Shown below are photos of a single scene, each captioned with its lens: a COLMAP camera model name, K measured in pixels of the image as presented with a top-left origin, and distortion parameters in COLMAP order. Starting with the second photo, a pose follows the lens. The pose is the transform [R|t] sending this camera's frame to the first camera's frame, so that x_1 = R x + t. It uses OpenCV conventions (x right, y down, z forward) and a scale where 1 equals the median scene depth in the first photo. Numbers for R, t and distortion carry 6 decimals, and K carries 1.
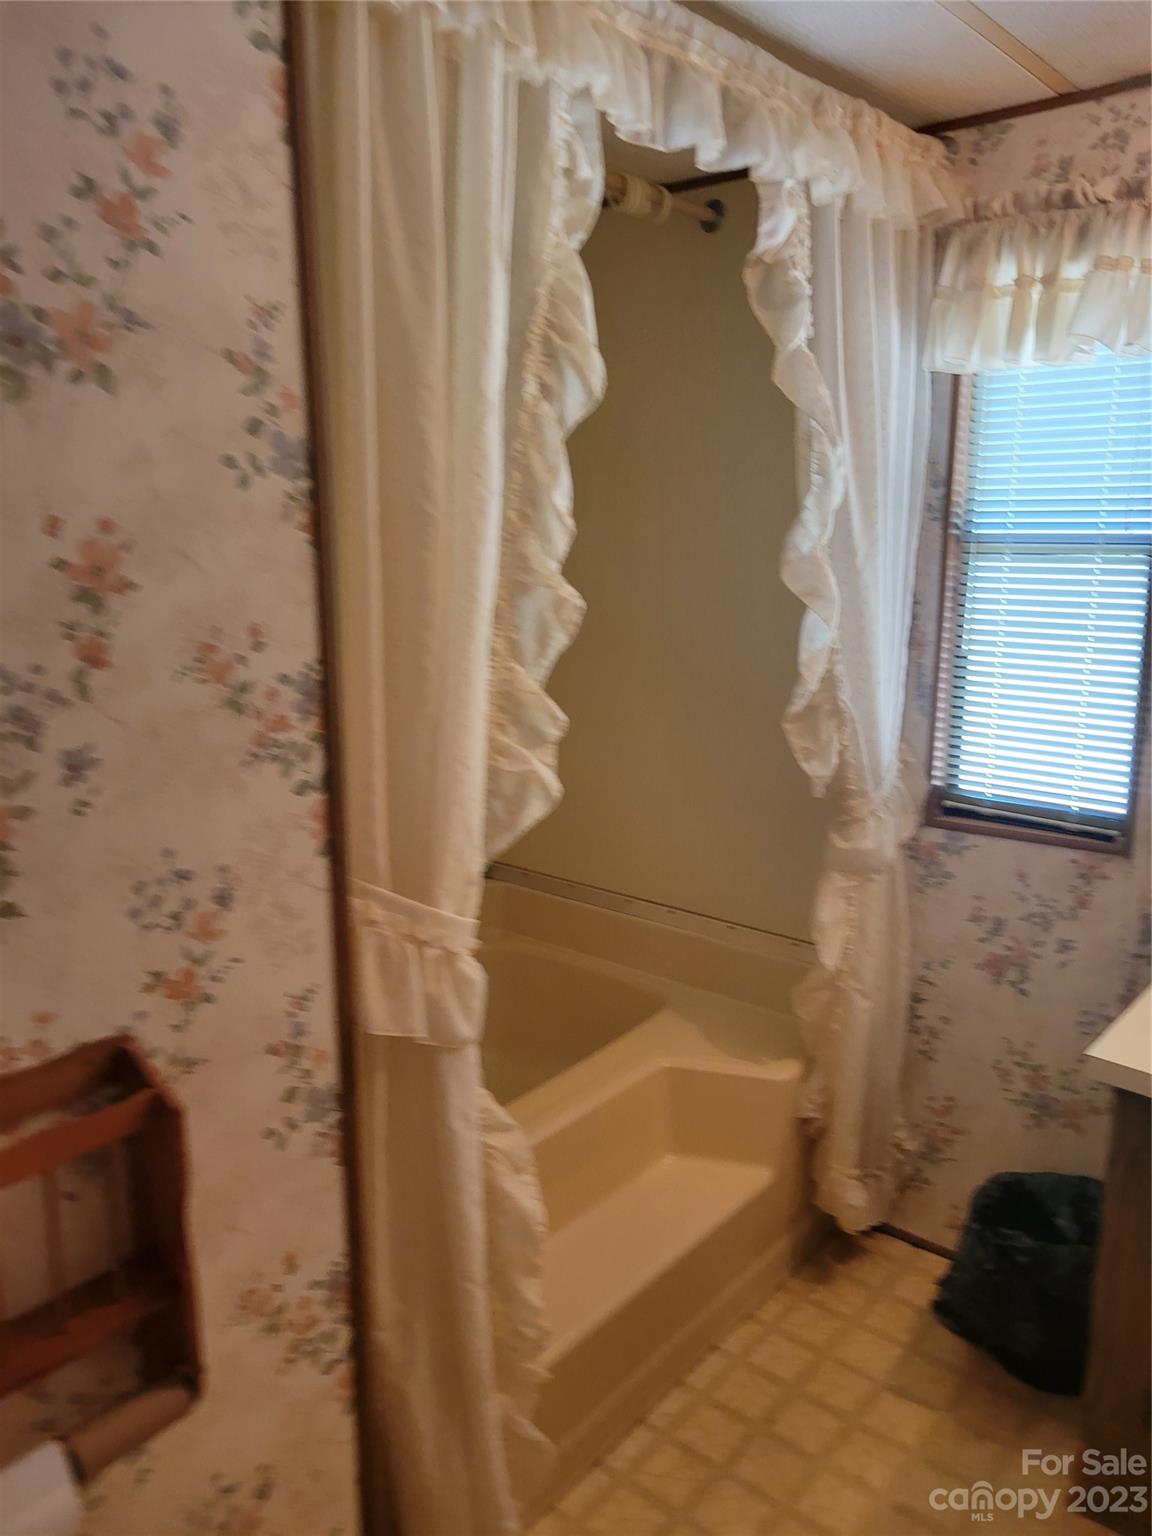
lens RADIAL K [[1159.2, 0, 578.9], [0, 1159.2, 794.3], [0, 0, 1]] dist [0.057420, -0.052442]
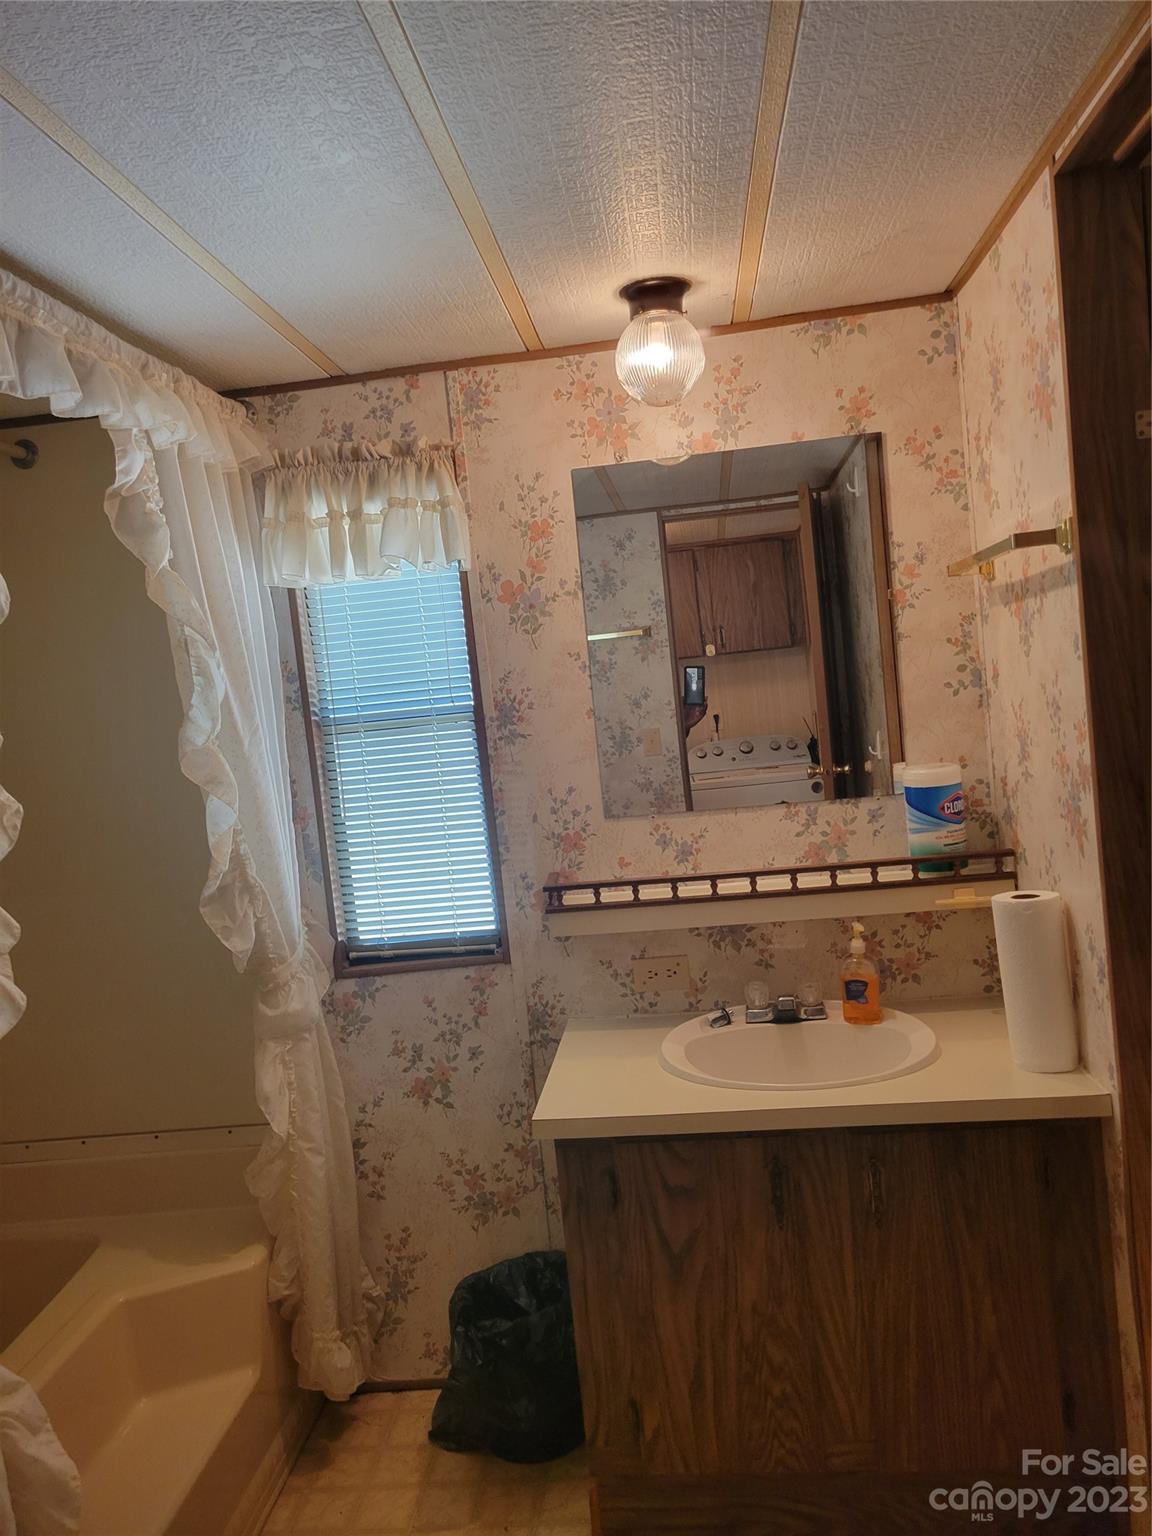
lens RADIAL K [[1151.5, 0, 568.4], [0, 1151.5, 775.5], [0, 0, 1]] dist [0.059621, -0.049195]
pose [[0.824636, -0.121130, 0.552542, -0.108268], [0.224687, 0.966581, -0.123435, 0.026516], [-0.519125, 0.225938, 0.824294, -0.054394]]
